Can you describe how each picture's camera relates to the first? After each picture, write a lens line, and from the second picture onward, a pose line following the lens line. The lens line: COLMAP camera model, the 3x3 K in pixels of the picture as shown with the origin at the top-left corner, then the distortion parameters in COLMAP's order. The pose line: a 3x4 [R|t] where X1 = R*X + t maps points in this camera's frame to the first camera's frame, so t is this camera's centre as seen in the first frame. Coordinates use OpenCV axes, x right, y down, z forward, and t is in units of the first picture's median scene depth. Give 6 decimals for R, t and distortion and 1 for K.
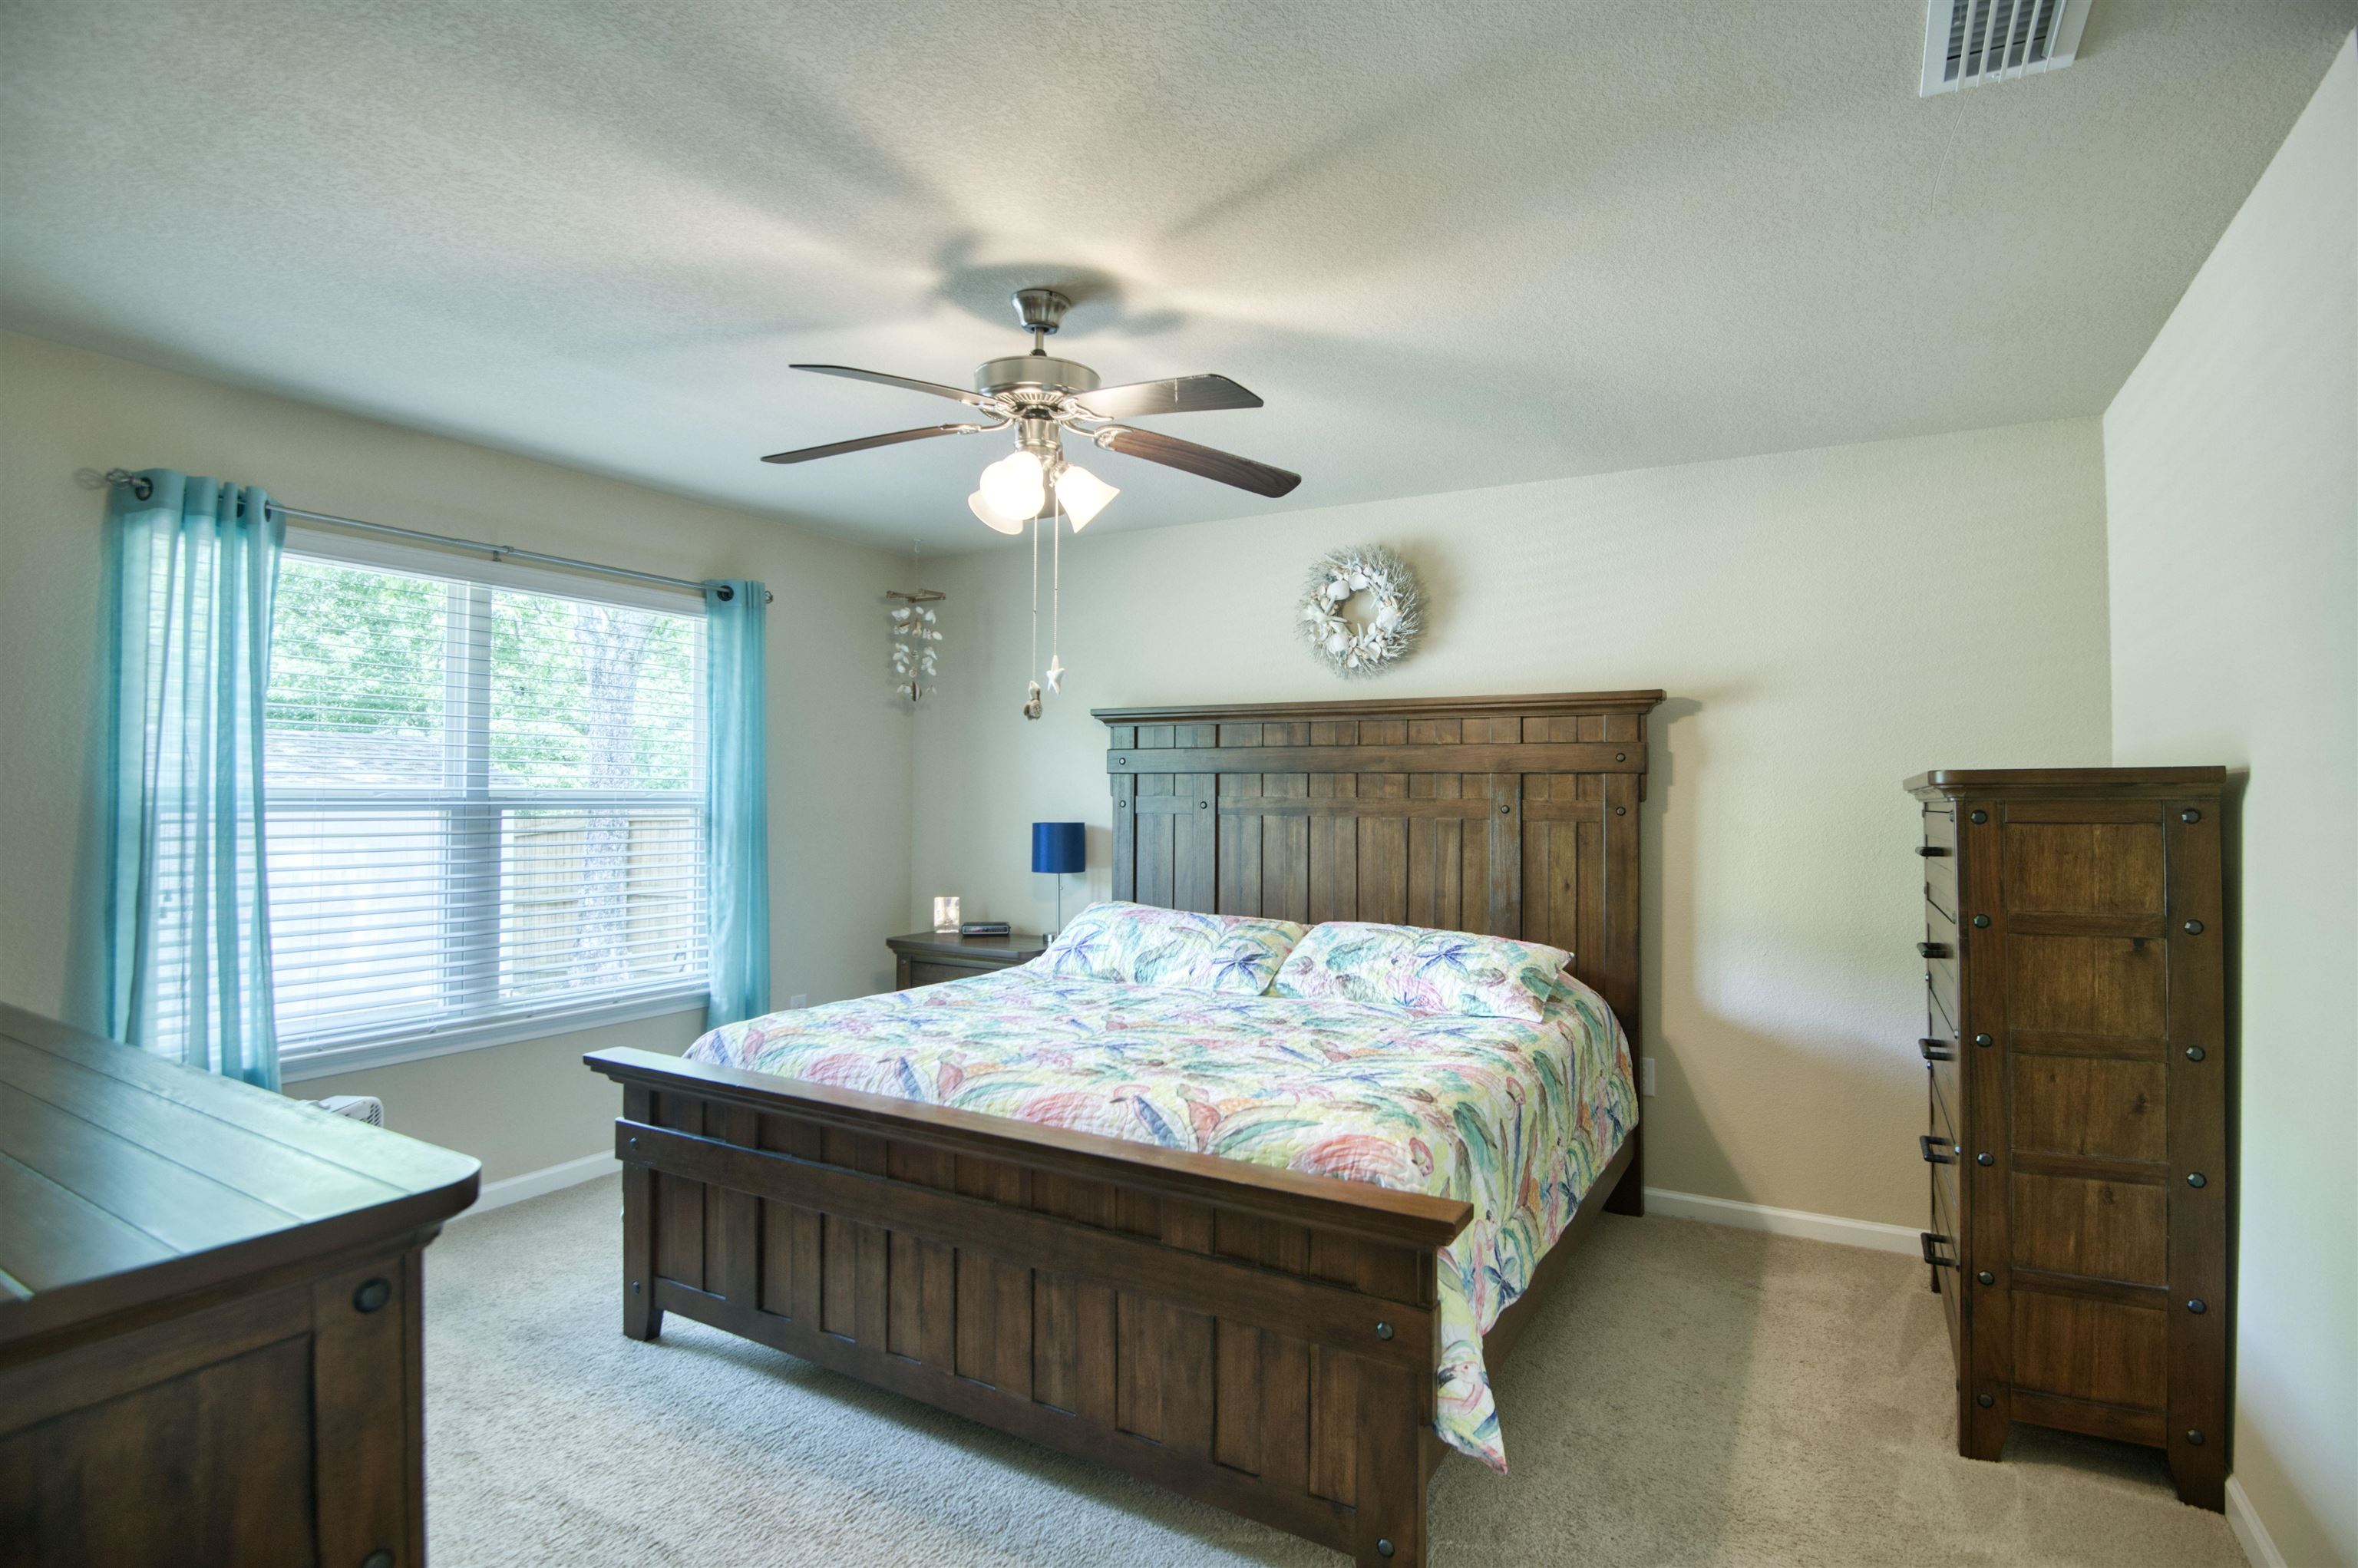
lens RADIAL K [[1128.9, 0, 1195.6], [0, 1128.9, 774.3], [0, 0, 1]] dist [-0.013161, -0.014530]
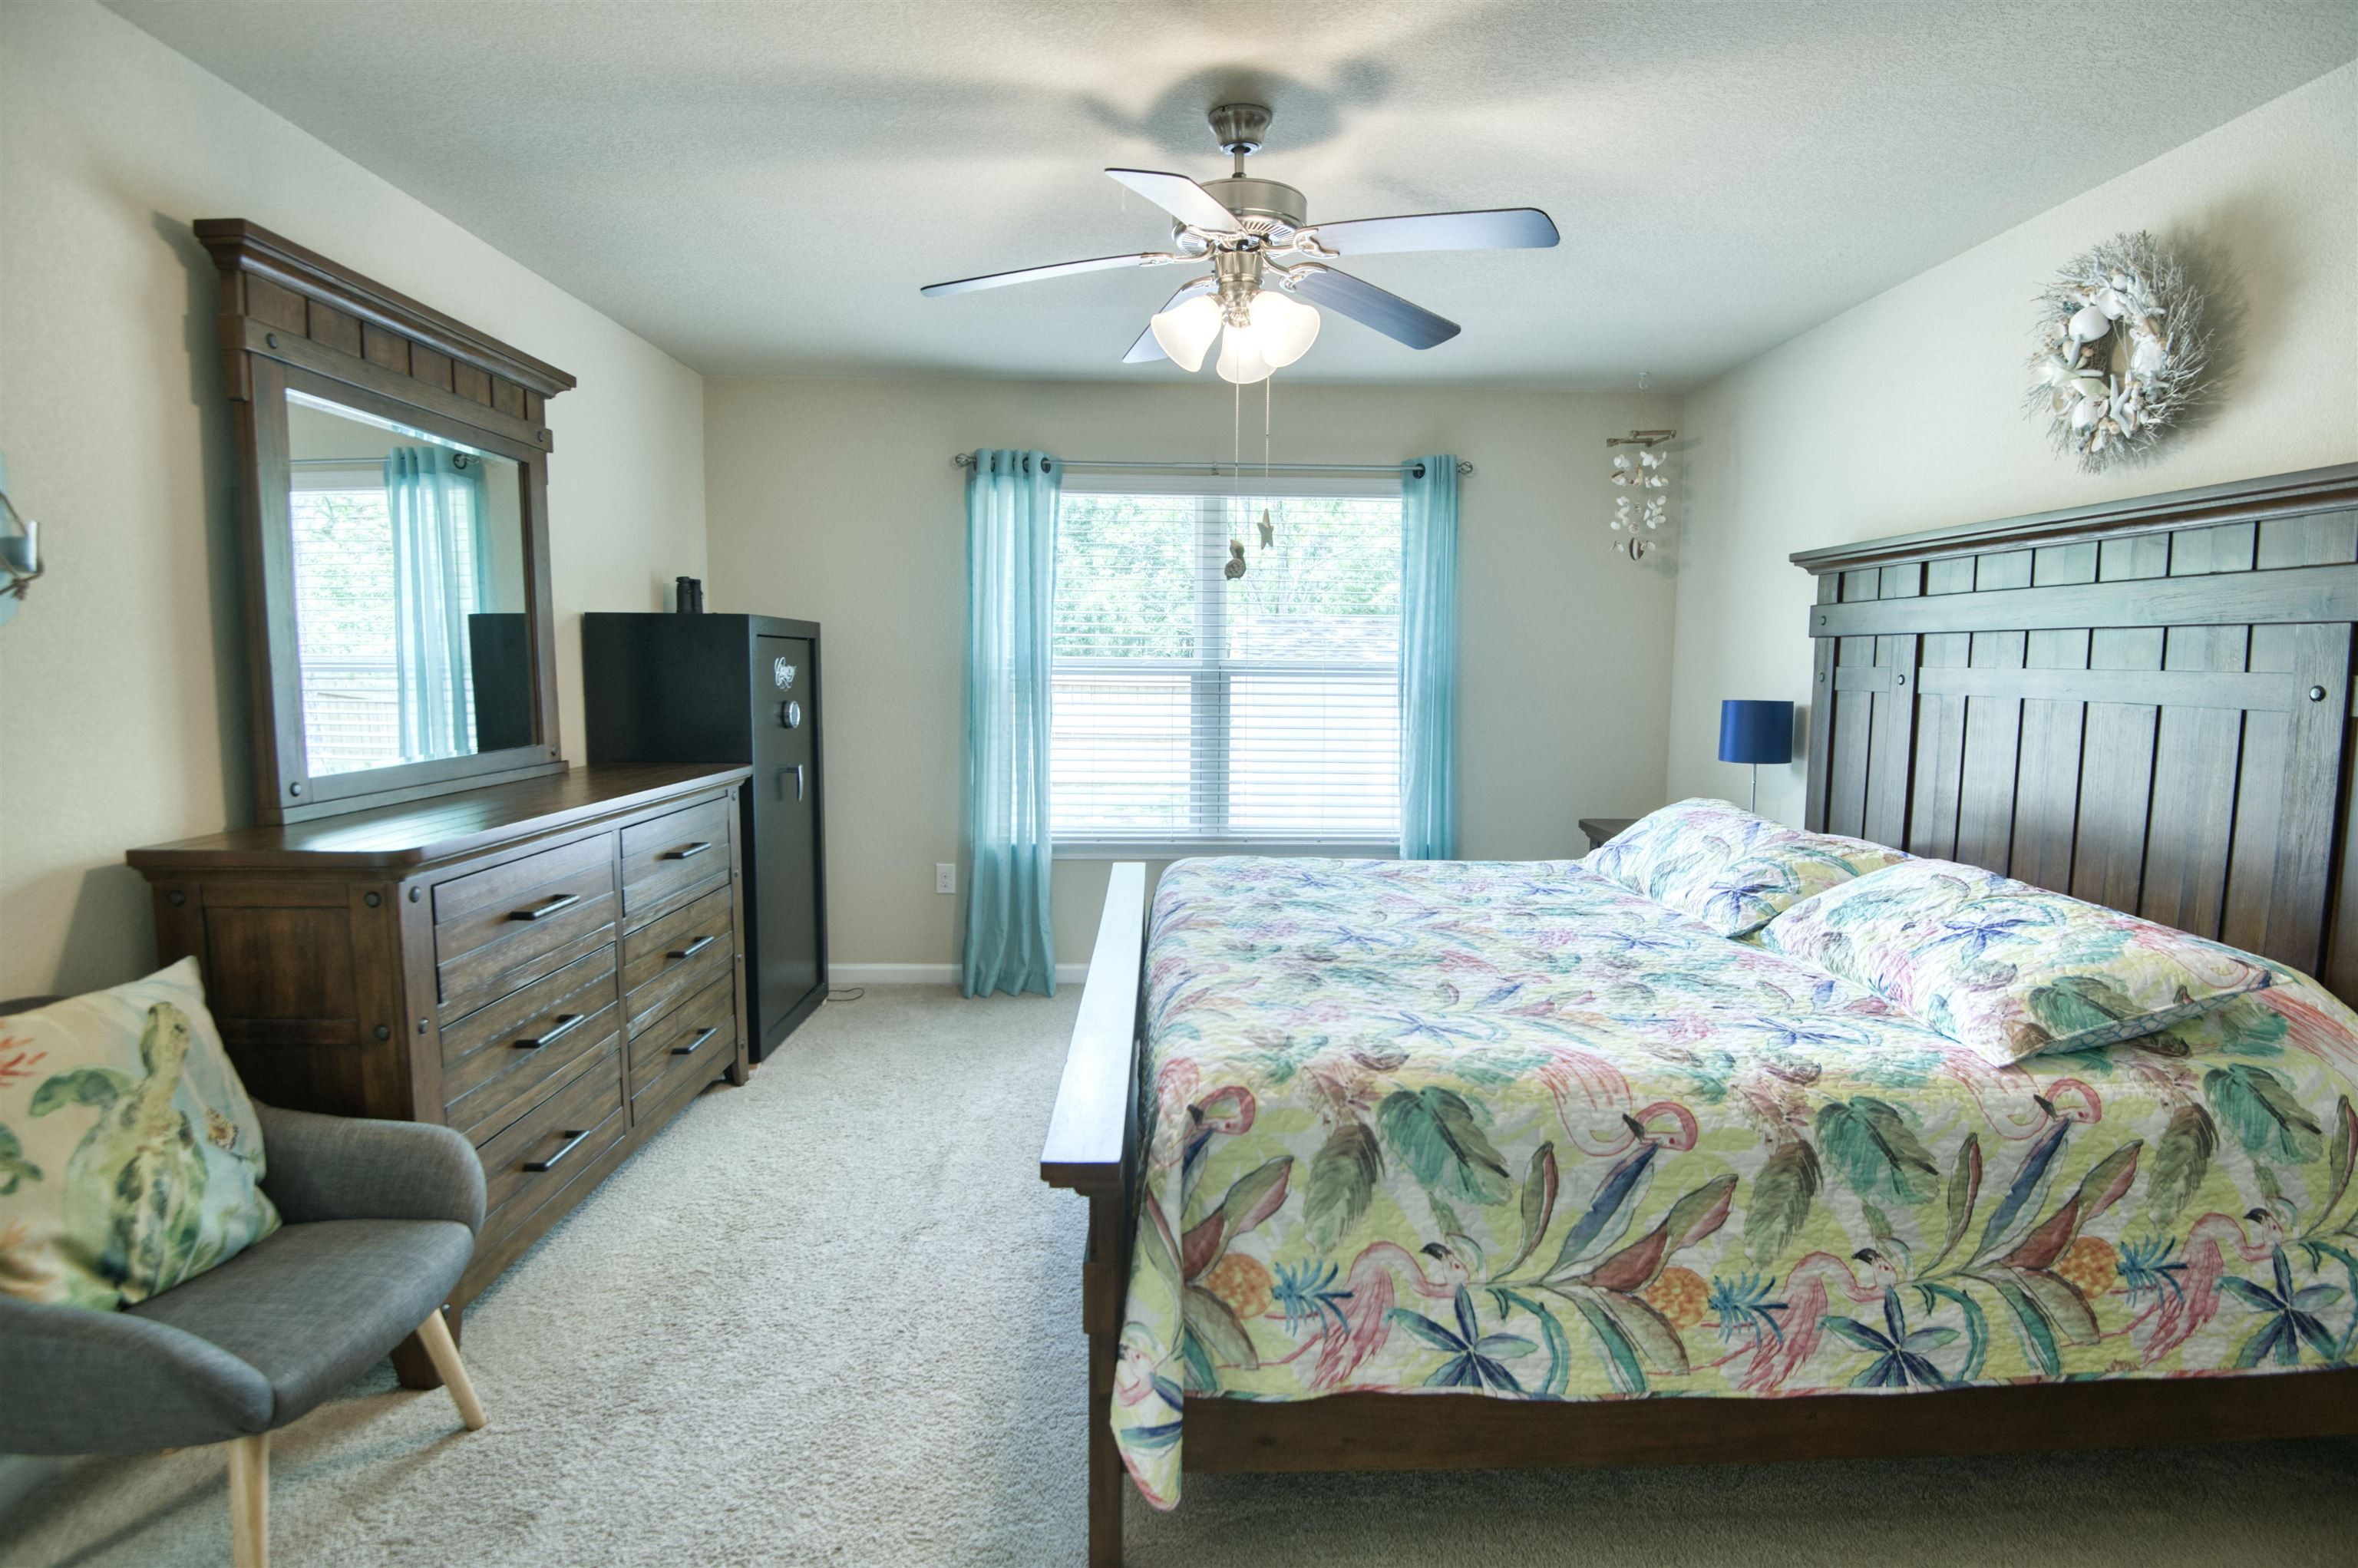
lens RADIAL K [[1128.9, 0, 1195.6], [0, 1128.9, 774.3], [0, 0, 1]] dist [-0.013161, -0.014530]
pose [[0.527297, 0.081799, -0.845735, 0.438896], [0.009843, 0.994700, 0.102343, 0.011642], [0.849624, -0.062290, 0.523697, 0.302333]]
